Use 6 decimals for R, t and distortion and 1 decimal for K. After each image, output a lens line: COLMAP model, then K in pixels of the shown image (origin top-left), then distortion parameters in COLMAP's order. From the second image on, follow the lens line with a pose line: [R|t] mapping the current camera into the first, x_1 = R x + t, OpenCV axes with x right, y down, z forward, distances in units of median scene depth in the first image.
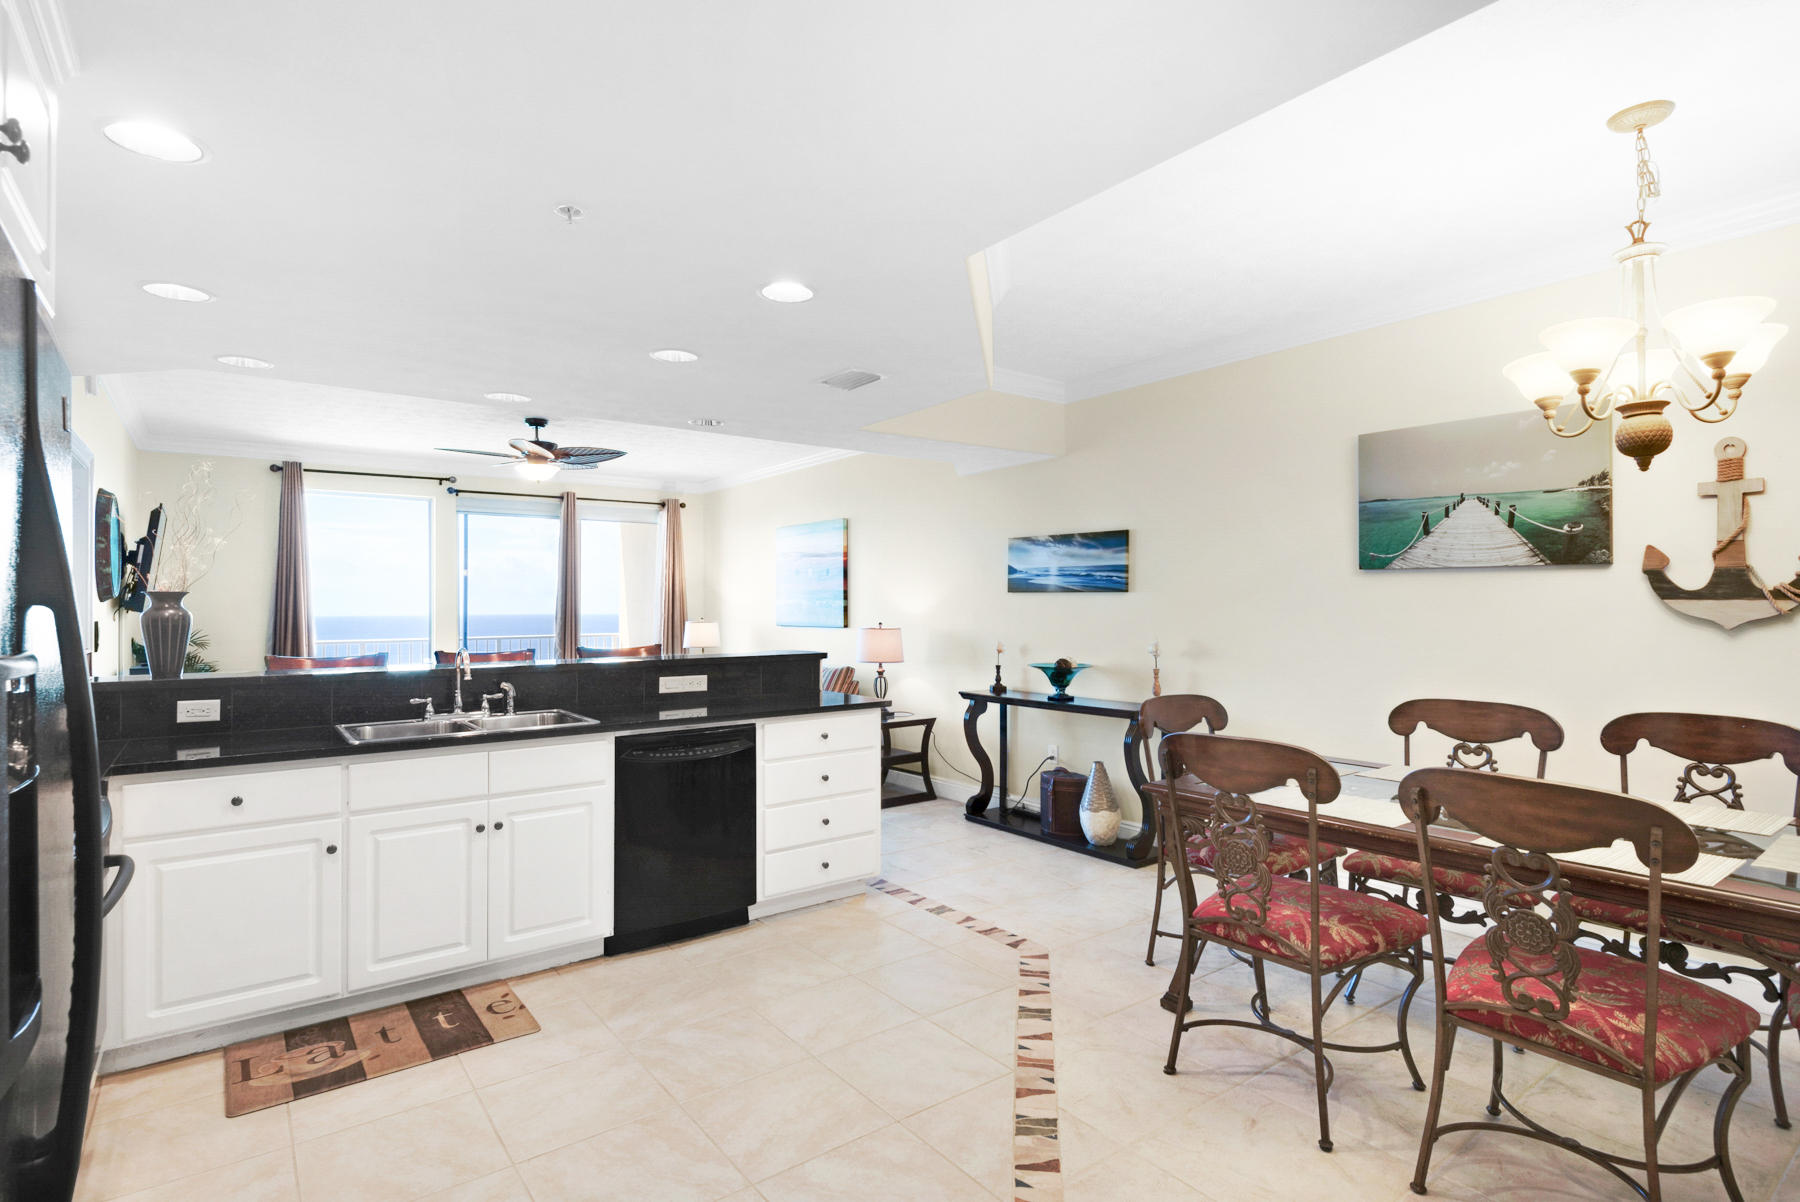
lens RADIAL K [[906.8, 0, 910.4], [0, 906.8, 612.2], [0, 0, 1]] dist [0.001101, -0.005880]
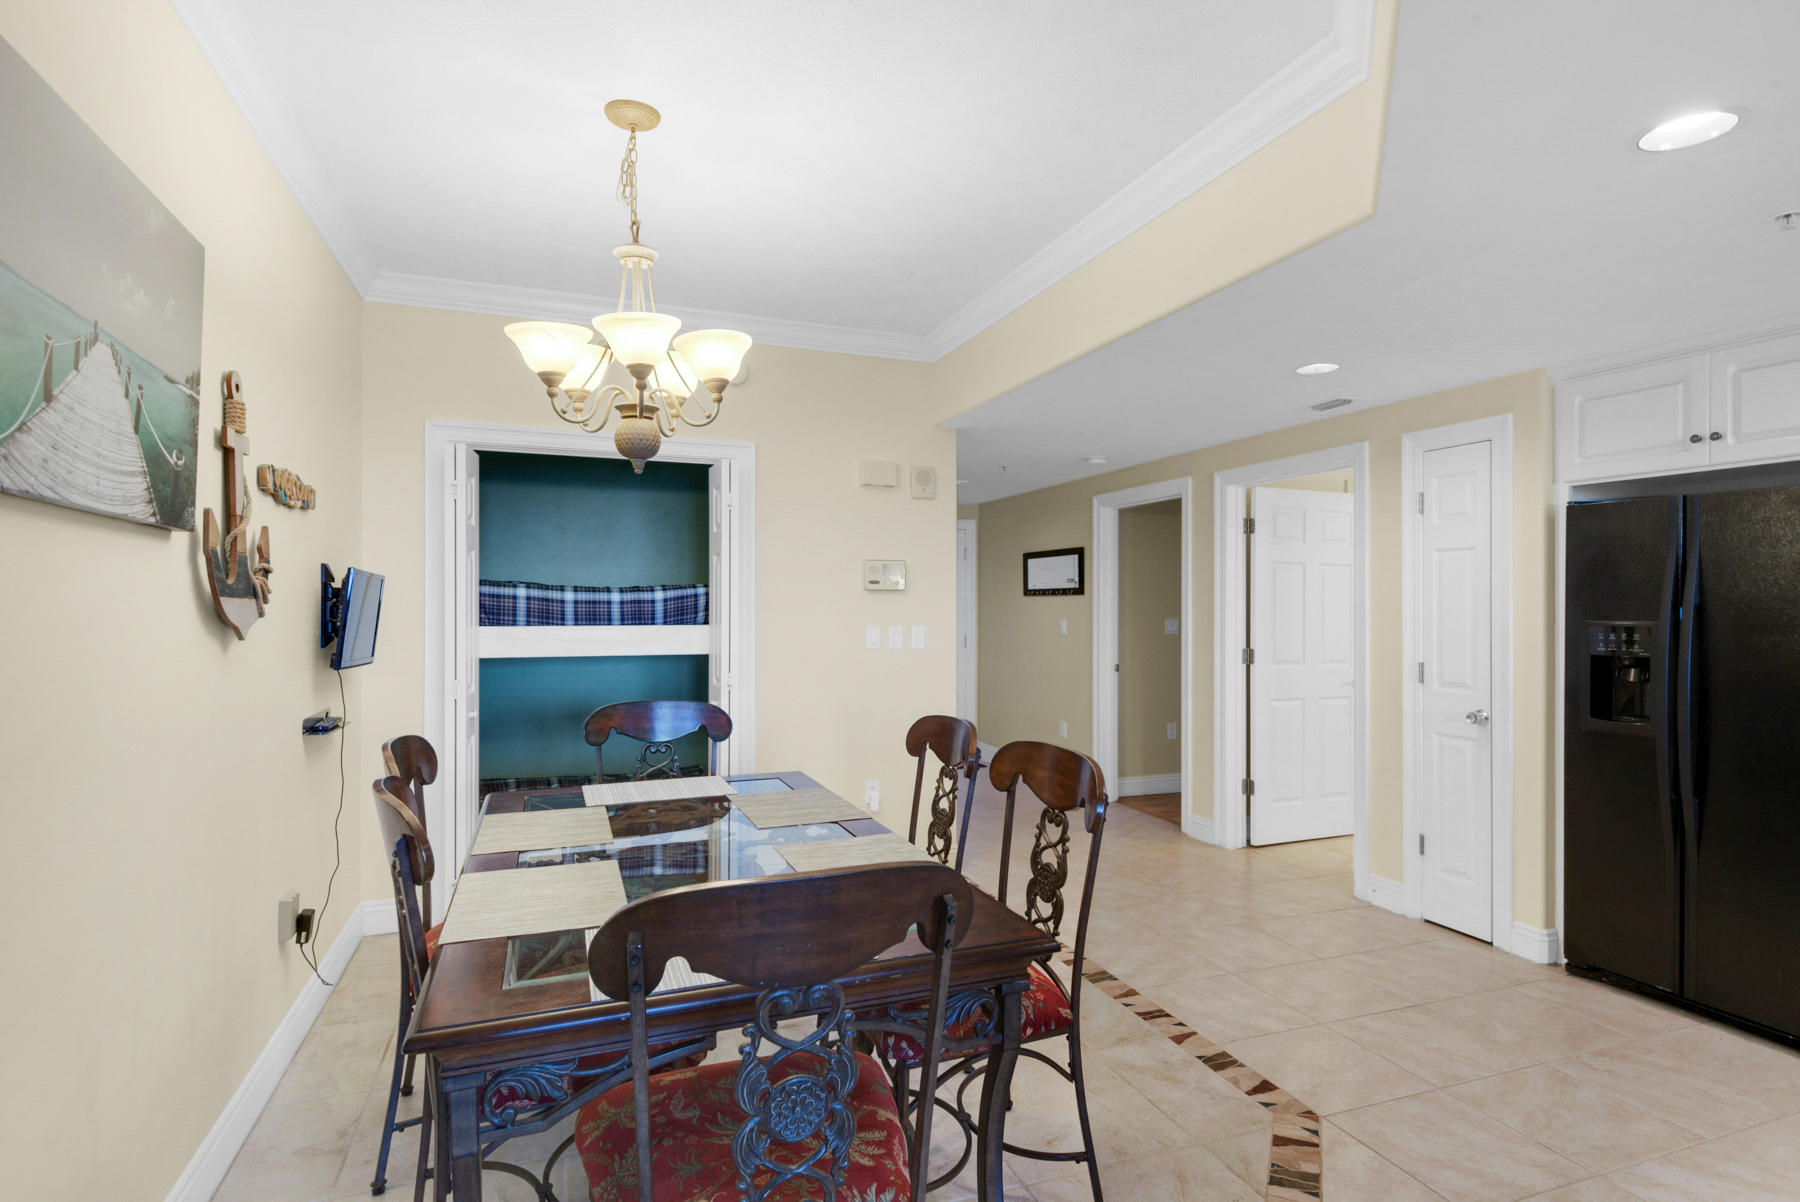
lens RADIAL K [[927.7, 0, 904.0], [0, 927.7, 604.2], [0, 0, 1]] dist [0.003531, -0.001993]
pose [[-0.956690, 0.003252, 0.291089, 0.144931], [0.004464, 0.999984, 0.003499, -0.007478], [-0.291073, 0.004647, -0.956690, 1.205823]]
